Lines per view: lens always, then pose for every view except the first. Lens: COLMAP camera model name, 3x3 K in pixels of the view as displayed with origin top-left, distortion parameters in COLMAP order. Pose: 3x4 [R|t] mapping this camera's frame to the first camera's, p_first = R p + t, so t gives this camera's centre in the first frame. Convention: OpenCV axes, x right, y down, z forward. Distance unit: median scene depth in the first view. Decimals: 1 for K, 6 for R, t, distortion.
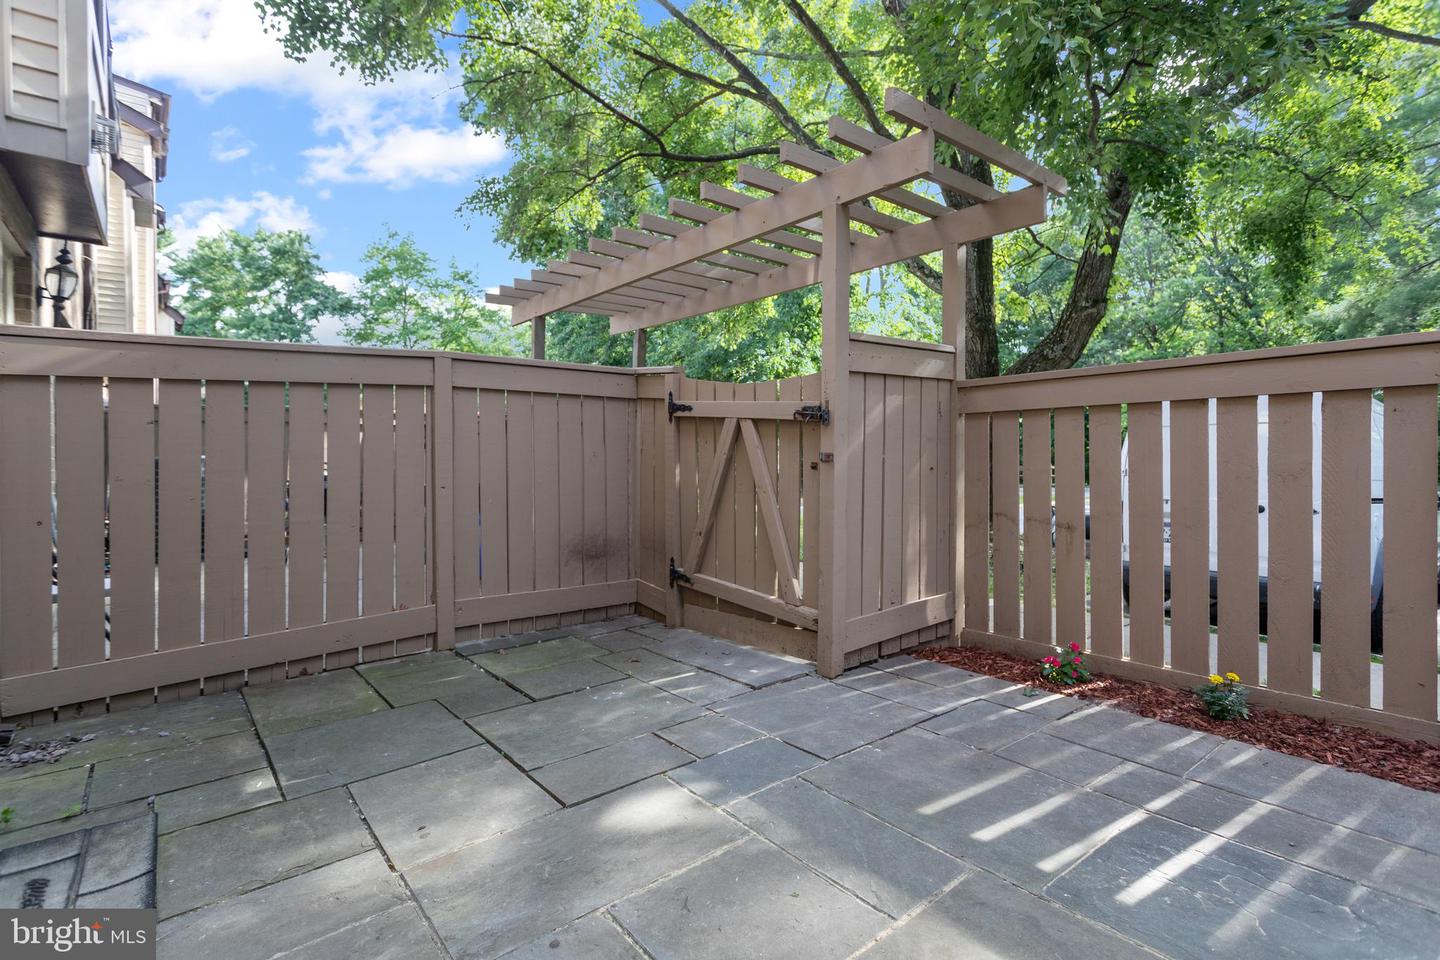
lens RADIAL K [[689.3, 0, 723.9], [0, 689.3, 453.8], [0, 0, 1]] dist [0.002847, 0.001470]
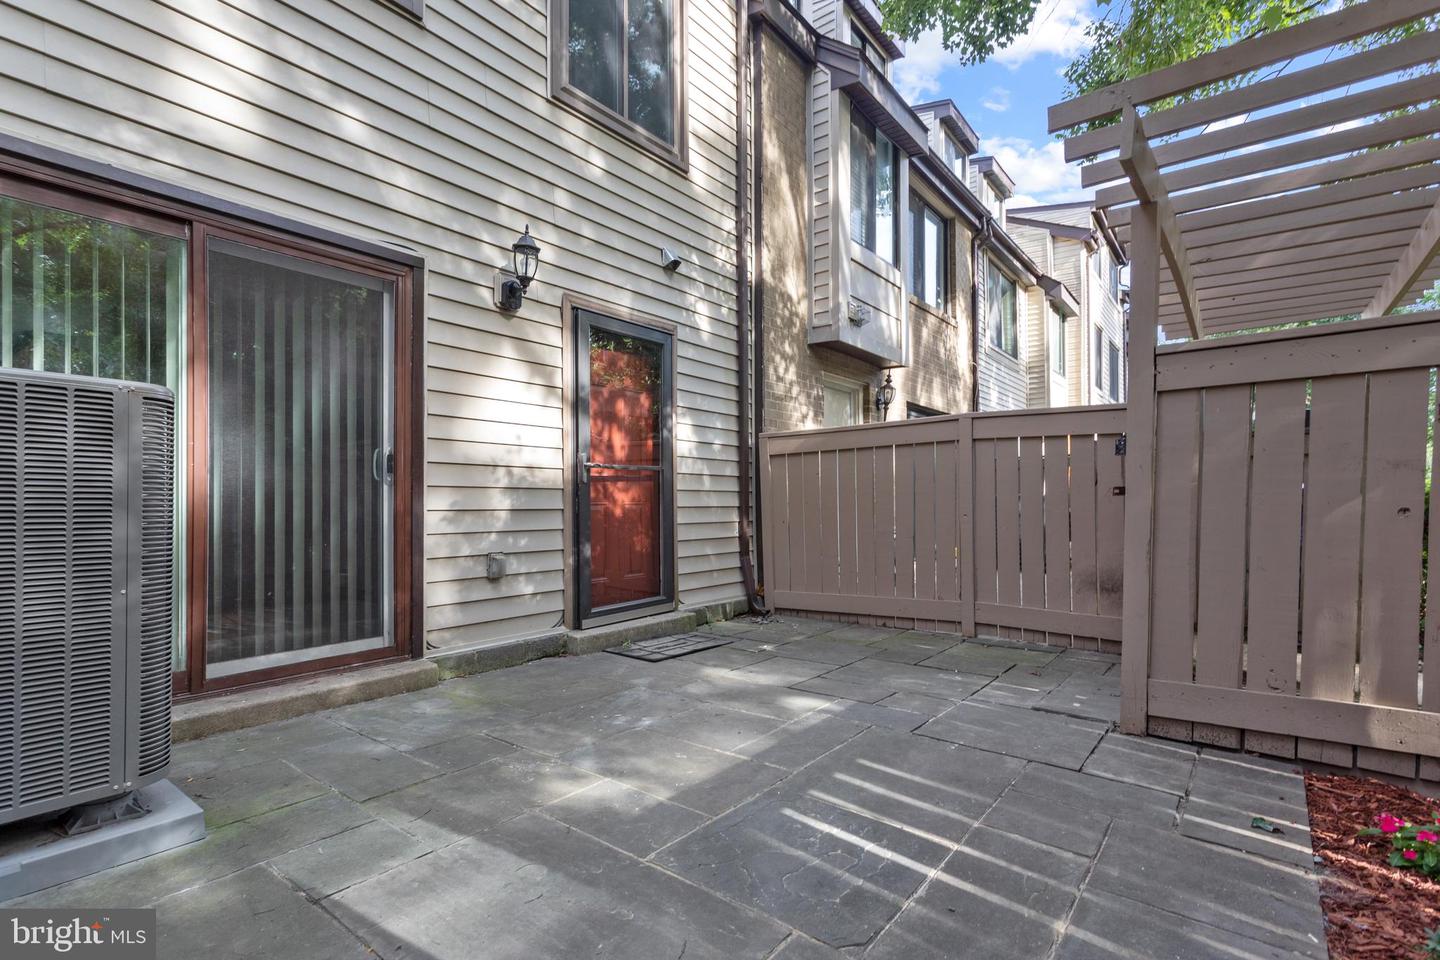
lens RADIAL K [[687.0, 0, 720.9], [0, 687.0, 493.9], [0, 0, 1]] dist [0.001575, 0.000546]
pose [[0.220714, 0.000794, -0.975338, 1.089777], [-0.002915, 0.999996, 0.000155, 0.013061], [0.975334, 0.002809, 0.220715, 0.335228]]
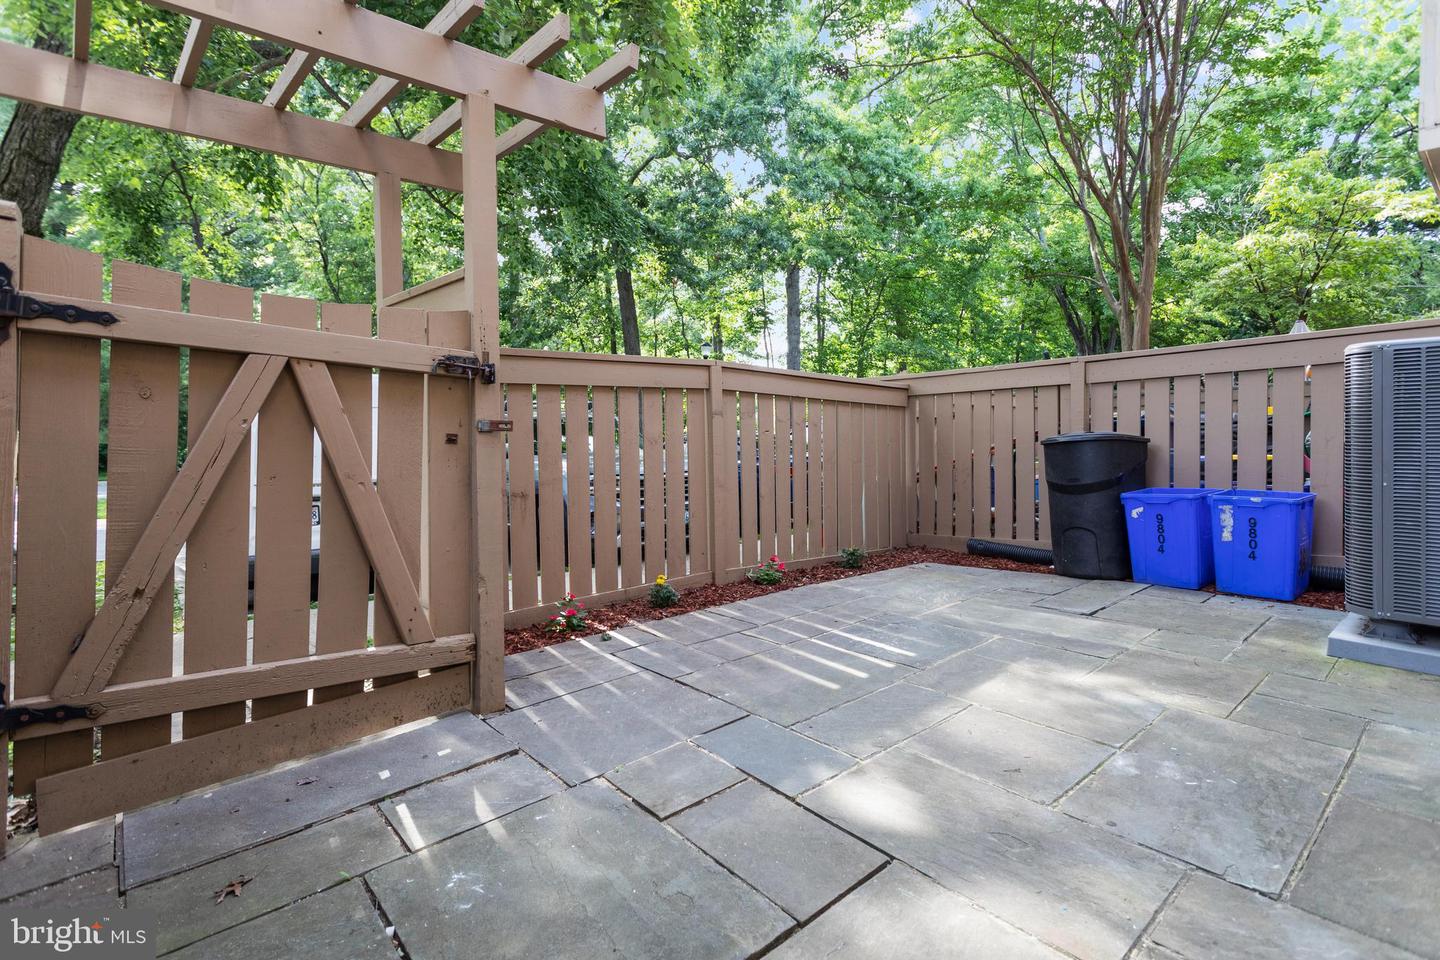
lens RADIAL K [[695.9, 0, 728.0], [0, 695.9, 434.7], [0, 0, 1]] dist [-0.001045, 0.000638]
pose [[-0.030942, 0.004397, 0.999511, -0.754531], [0.019389, 0.999805, -0.003798, 0.027317], [-0.999333, 0.019262, -0.031022, 0.902434]]
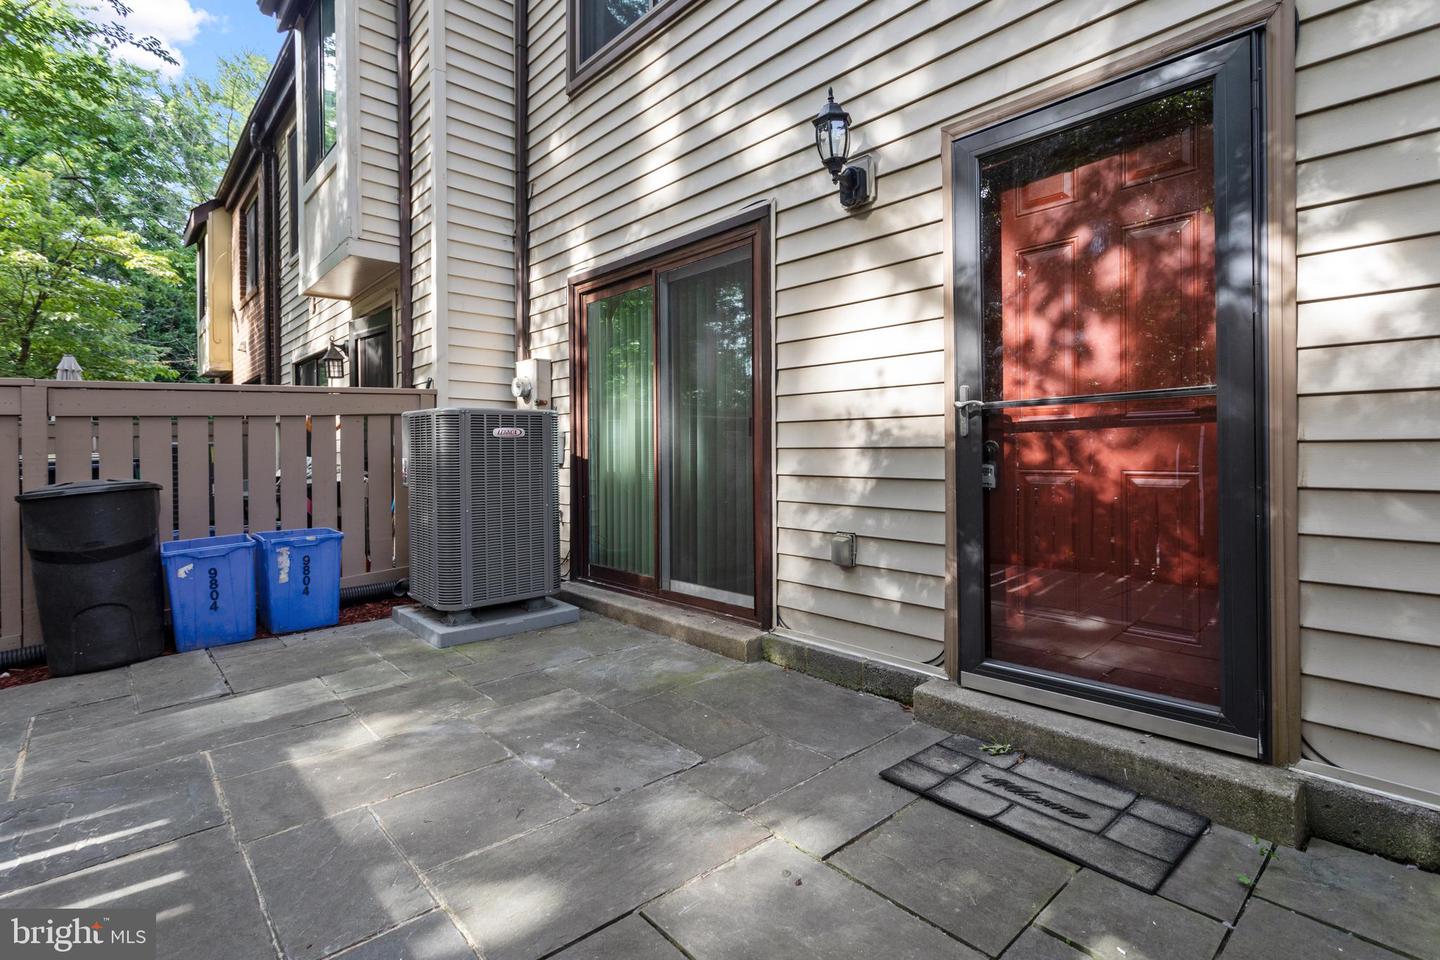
lens RADIAL K [[691.5, 0, 720.1], [0, 691.5, 447.6], [0, 0, 1]] dist [0.002350, 0.001154]
pose [[-0.998766, 0.022954, -0.044031, -0.225142], [0.022926, 0.999737, 0.001145, -0.006000], [0.044045, 0.000134, -0.999030, 1.341198]]
